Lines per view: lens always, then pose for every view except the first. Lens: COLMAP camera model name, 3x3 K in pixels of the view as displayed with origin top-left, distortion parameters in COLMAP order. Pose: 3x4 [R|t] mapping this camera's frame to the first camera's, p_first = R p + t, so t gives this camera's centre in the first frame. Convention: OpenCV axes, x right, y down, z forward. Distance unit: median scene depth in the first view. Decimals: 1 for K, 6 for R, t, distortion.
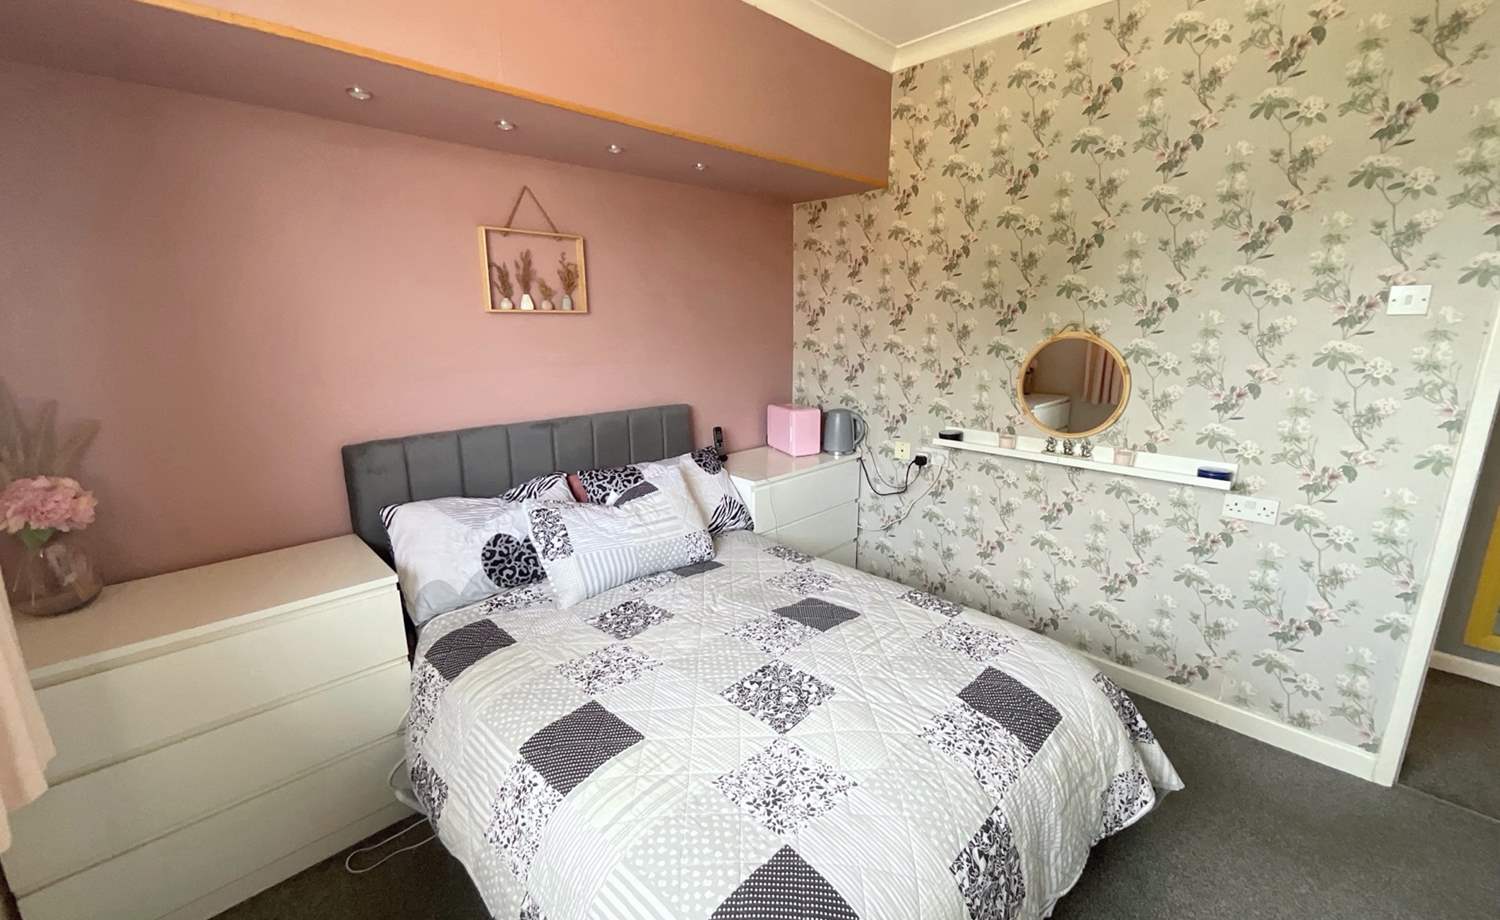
lens RADIAL K [[609.2, 0, 750.0], [0, 609.2, 460.0], [0, 0, 1]] dist [-0.002253, 0.000317]
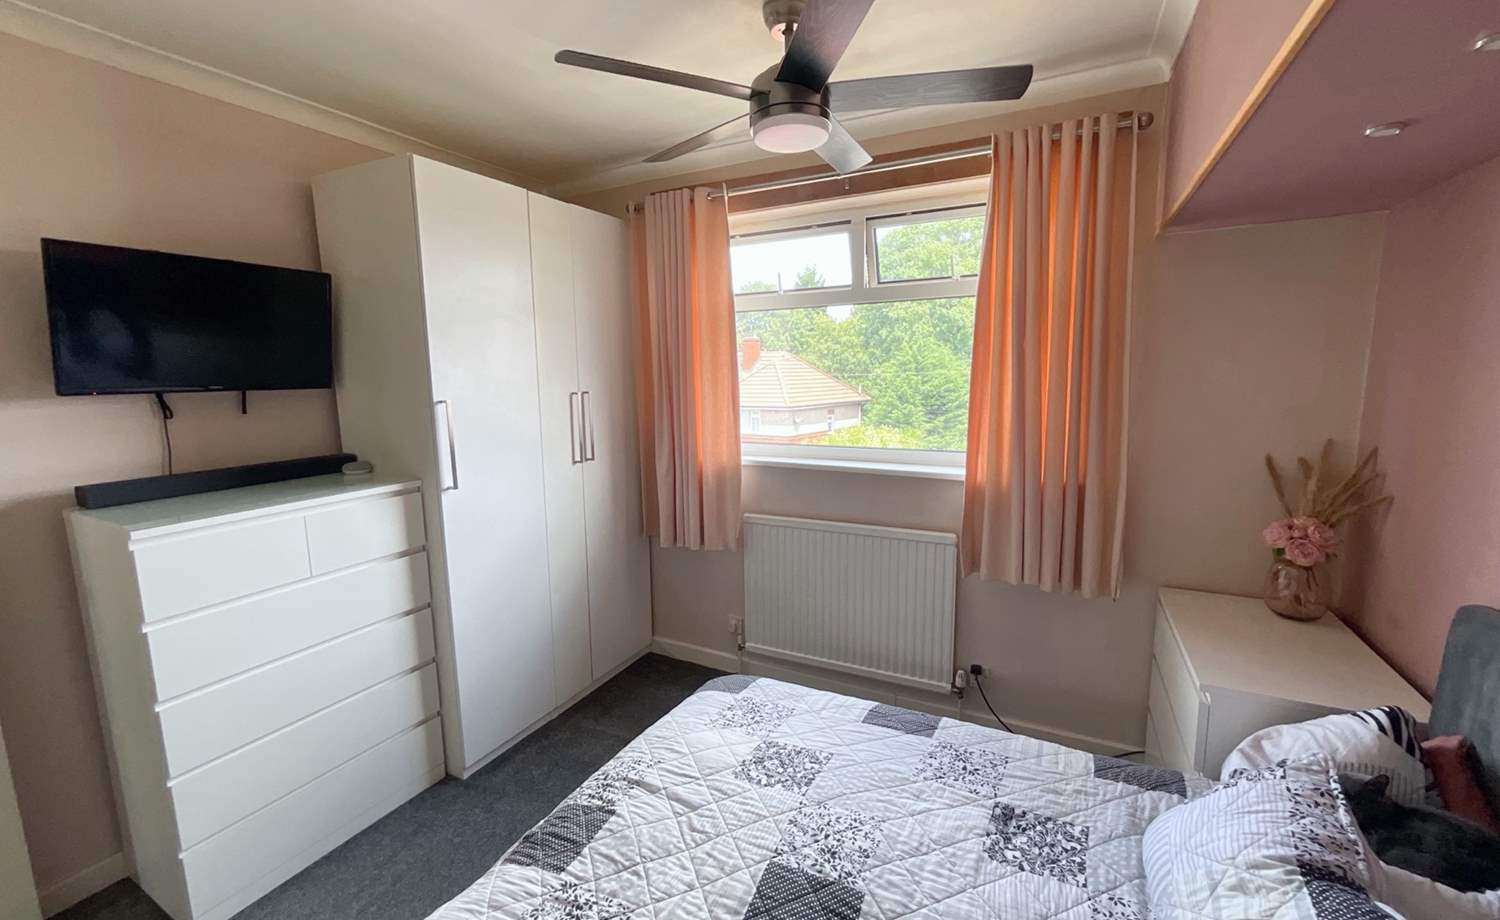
lens RADIAL K [[613.1, 0, 751.1], [0, 613.1, 454.8], [0, 0, 1]] dist [-0.014313, -0.000014]
pose [[-0.948925, 0.060457, -0.309655, 0.266511], [-0.054505, 0.935300, 0.349634, -0.332280], [0.310758, 0.348654, -0.884234, 1.159104]]
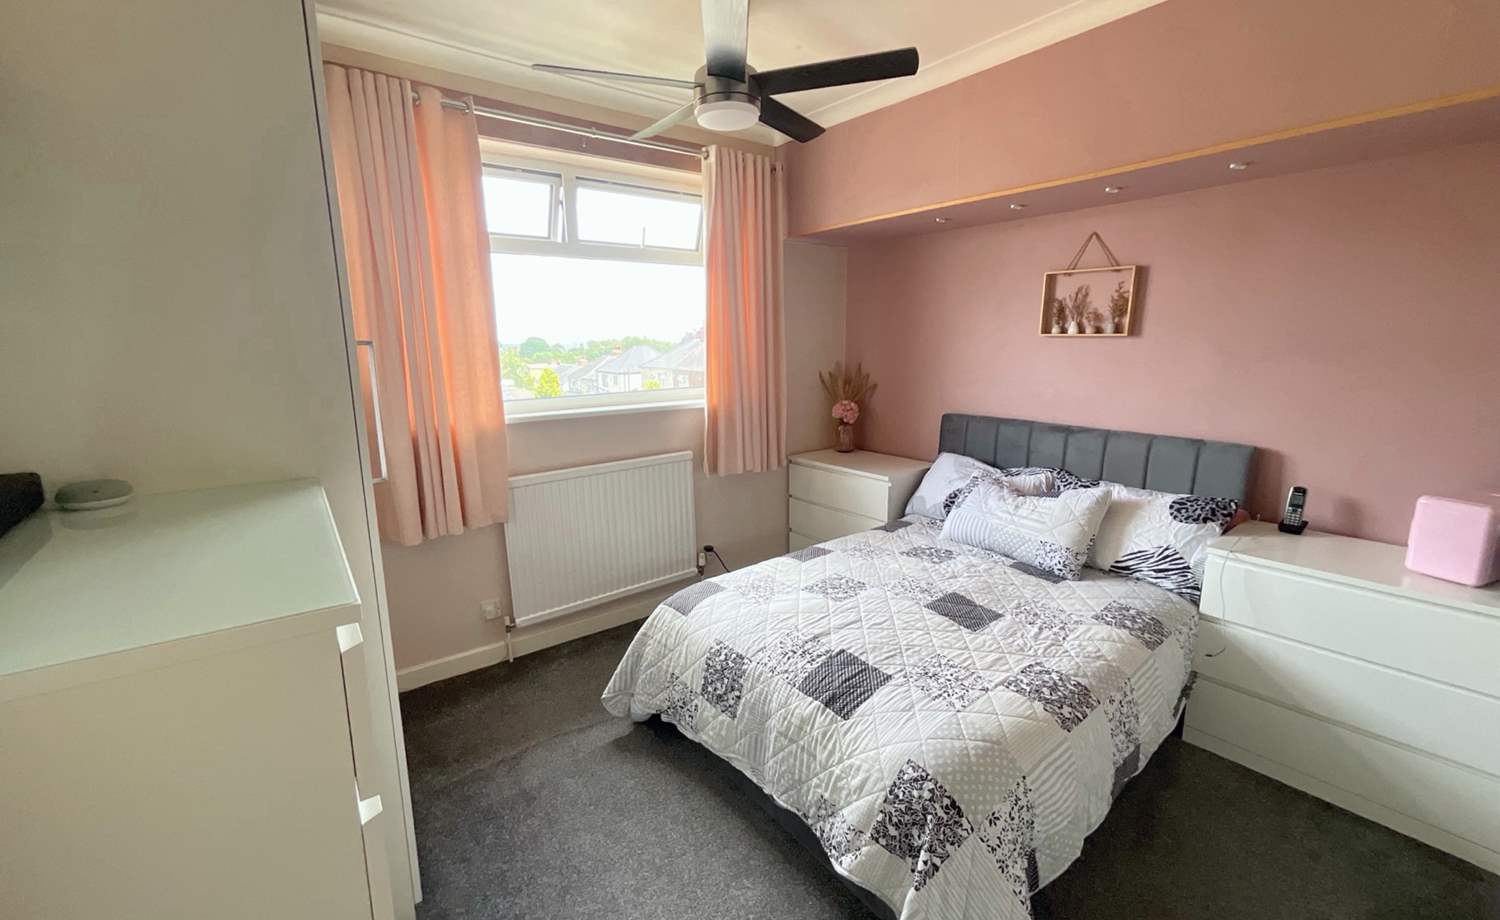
lens RADIAL K [[609.2, 0, 750.0], [0, 609.2, 460.0], [0, 0, 1]] dist [-0.002253, 0.000317]
pose [[-0.111108, 0.203766, -0.972694, 1.006931], [-0.213670, 0.950967, 0.223621, -0.149592], [0.970567, 0.232681, -0.062121, 0.537011]]
